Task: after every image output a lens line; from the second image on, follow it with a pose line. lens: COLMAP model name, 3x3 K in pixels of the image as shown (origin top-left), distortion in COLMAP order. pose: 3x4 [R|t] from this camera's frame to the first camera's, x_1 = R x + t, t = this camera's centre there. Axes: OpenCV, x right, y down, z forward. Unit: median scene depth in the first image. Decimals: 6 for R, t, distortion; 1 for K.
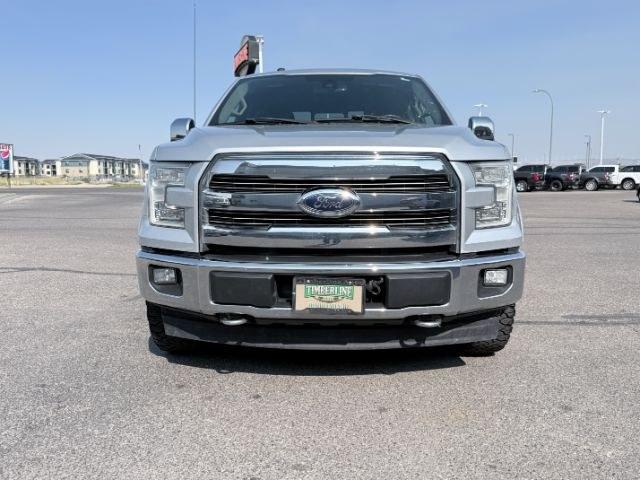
lens RADIAL K [[522.9, 0, 316.4], [0, 522.9, 239.9], [0, 0, 1]] dist [0.045954, -0.070655]
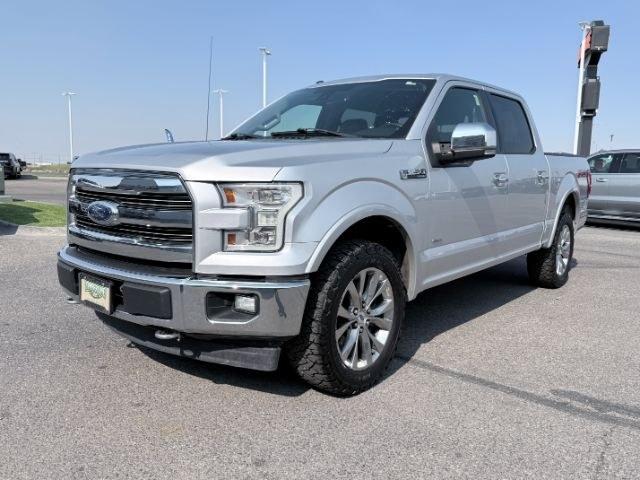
lens RADIAL K [[522.9, 0, 316.7], [0, 522.9, 239.5], [0, 0, 1]] dist [0.045954, -0.070655]
pose [[0.784369, 0.099331, -0.612290, 1.033546], [-0.098743, 0.994503, 0.034842, -0.093210], [0.612385, 0.033131, 0.789865, 0.336396]]
